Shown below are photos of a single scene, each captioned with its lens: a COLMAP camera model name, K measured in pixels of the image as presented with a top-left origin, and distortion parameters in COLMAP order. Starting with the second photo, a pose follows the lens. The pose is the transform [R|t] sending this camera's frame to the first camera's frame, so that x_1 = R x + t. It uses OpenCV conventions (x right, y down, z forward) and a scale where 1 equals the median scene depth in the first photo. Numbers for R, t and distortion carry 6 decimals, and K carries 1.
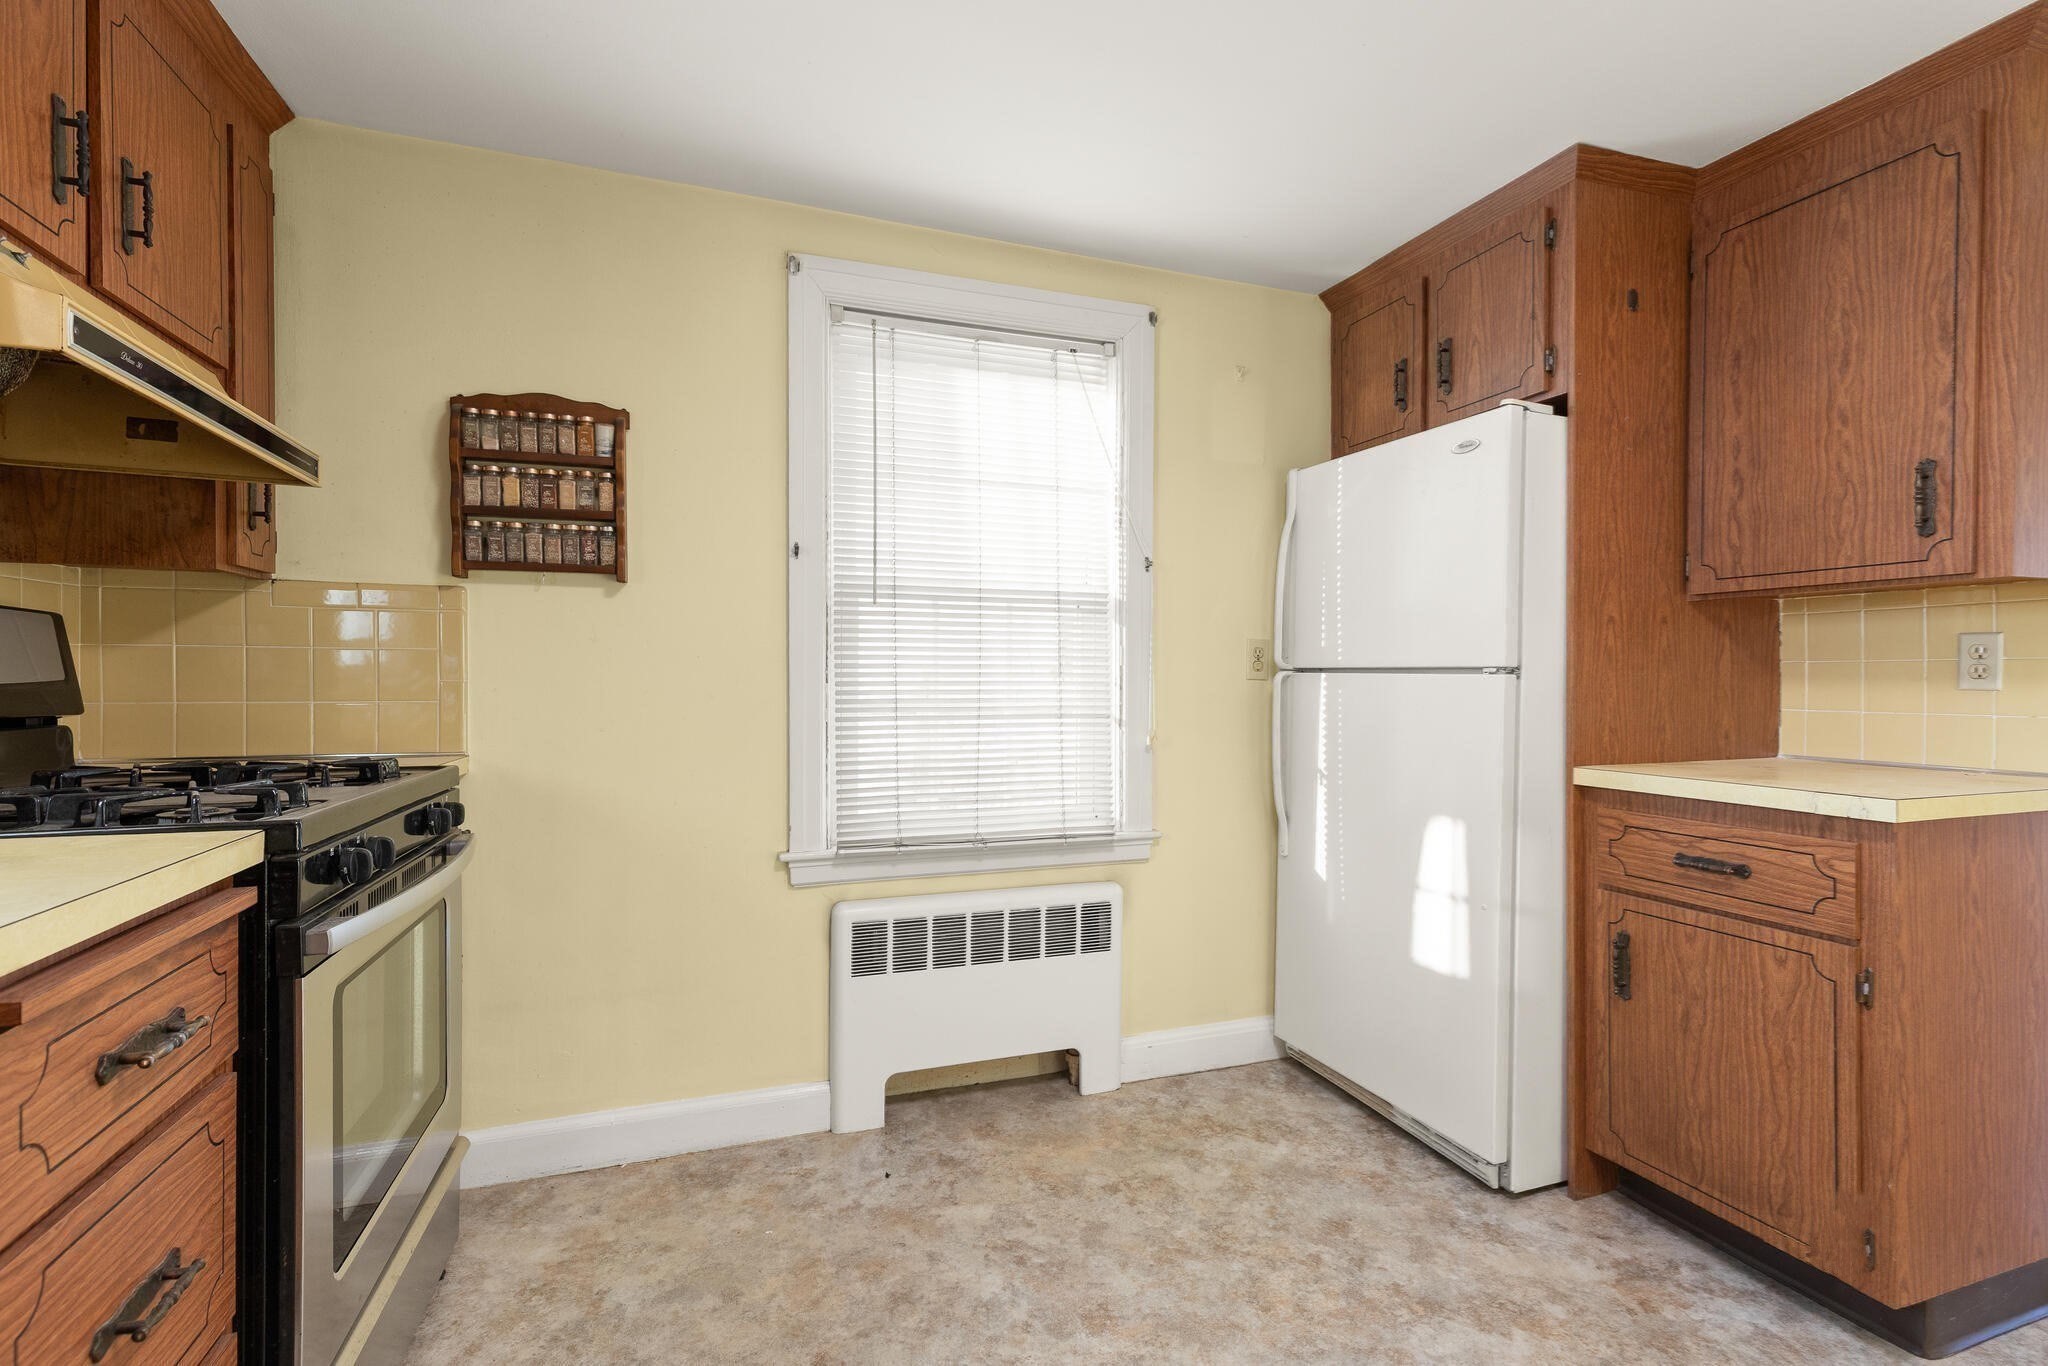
lens RADIAL K [[955.6, 0, 1040.9], [0, 955.6, 682.1], [0, 0, 1]] dist [0.002563, 0.000172]
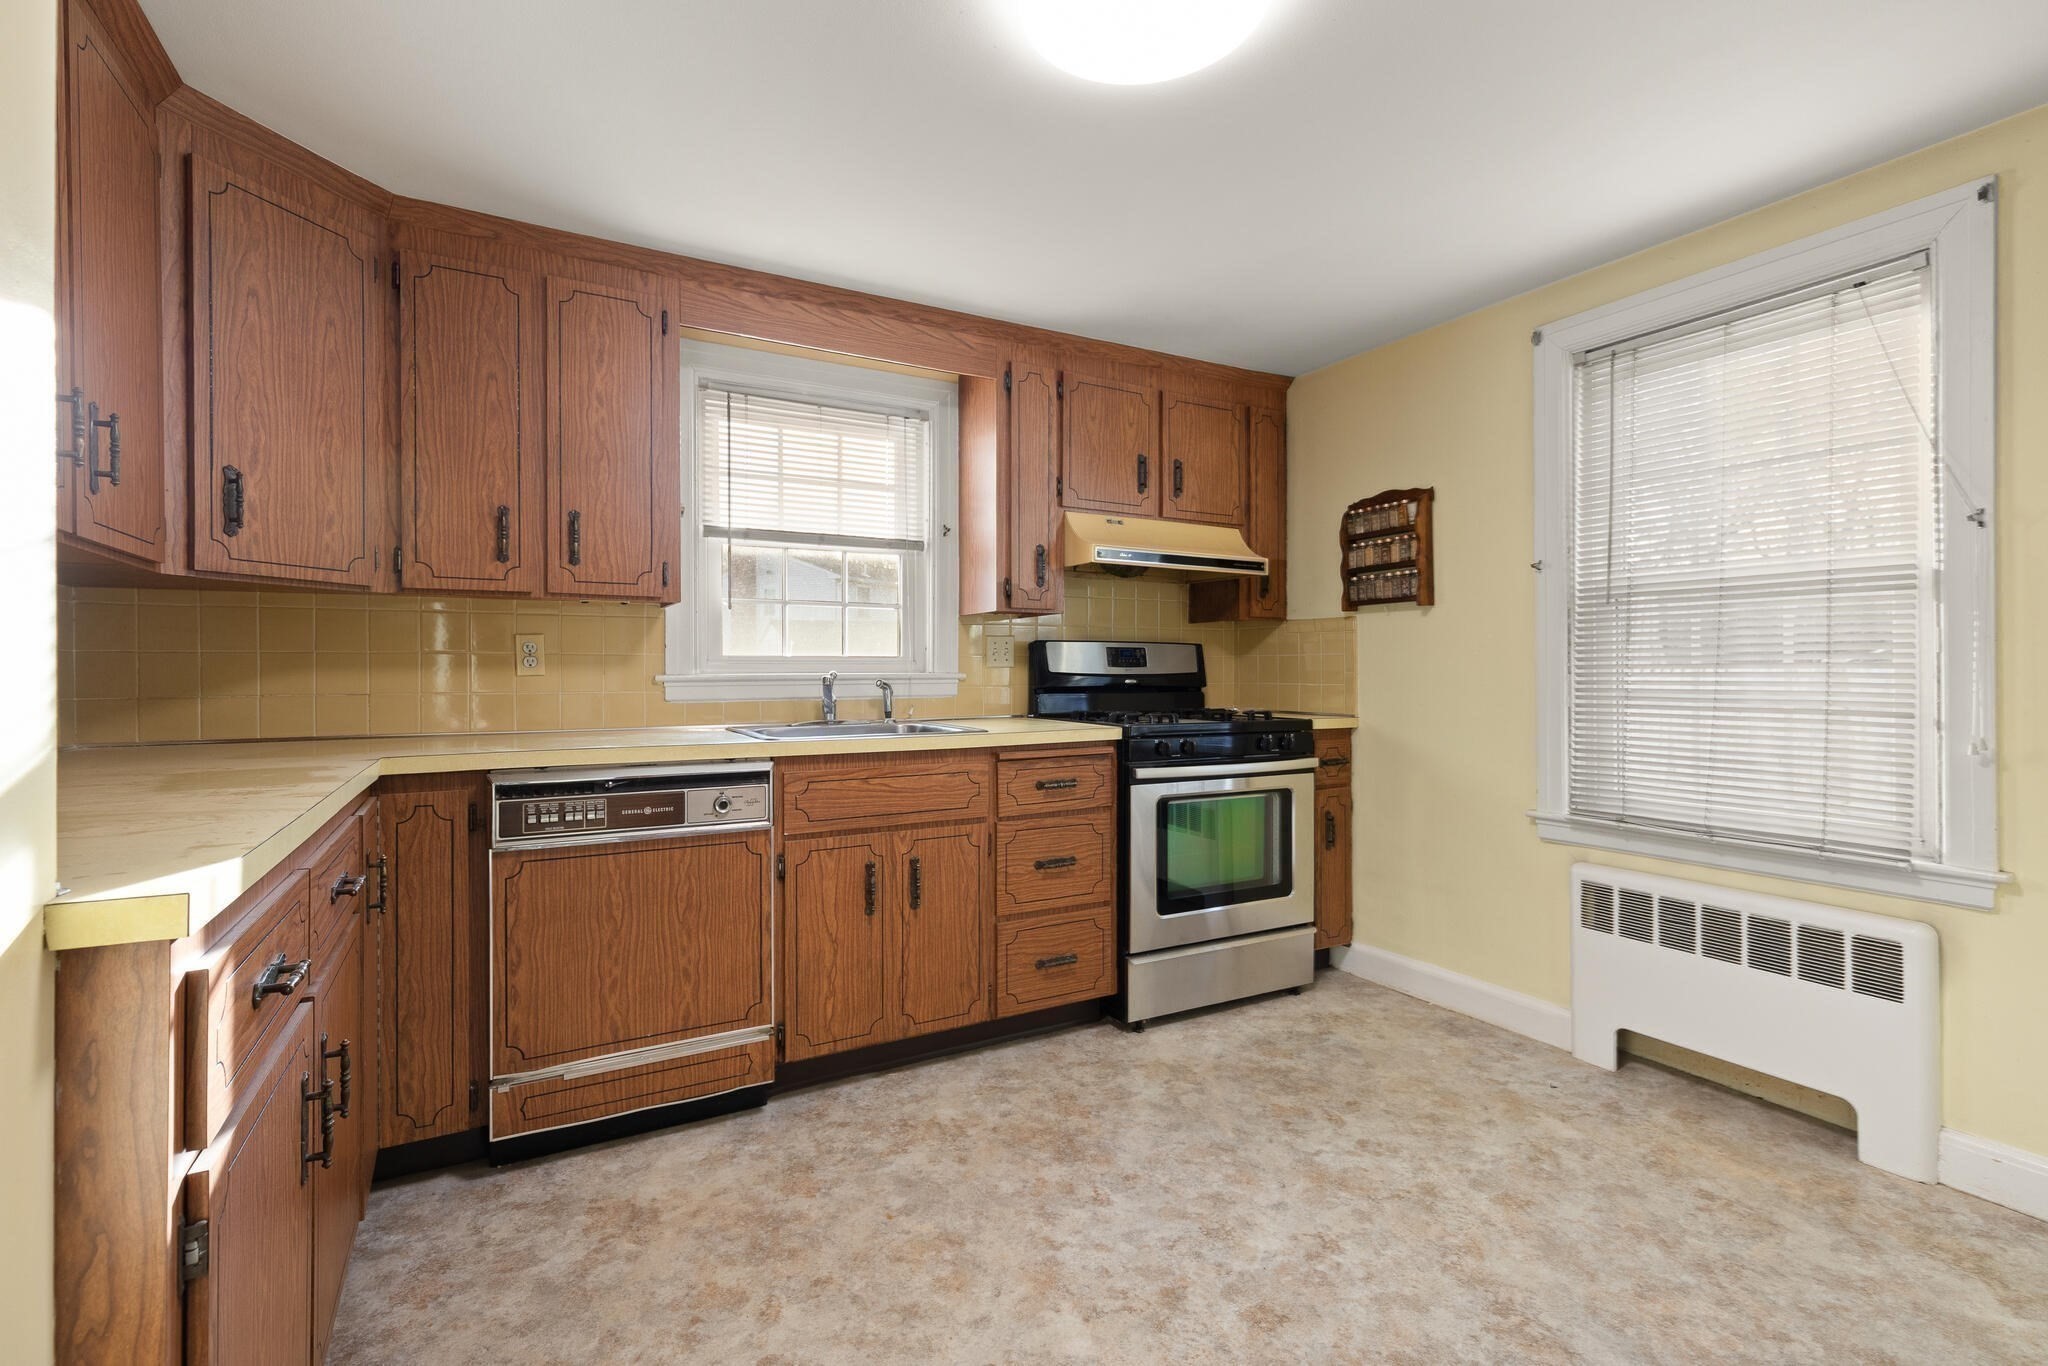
lens RADIAL K [[921.8, 0, 1032.4], [0, 921.8, 671.8], [0, 0, 1]] dist [0.005495, -0.000407]
pose [[0.168655, -0.002289, -0.985673, 0.855669], [-0.003143, 0.999991, -0.002860, 0.003556], [0.985670, 0.003580, 0.168646, 0.160047]]
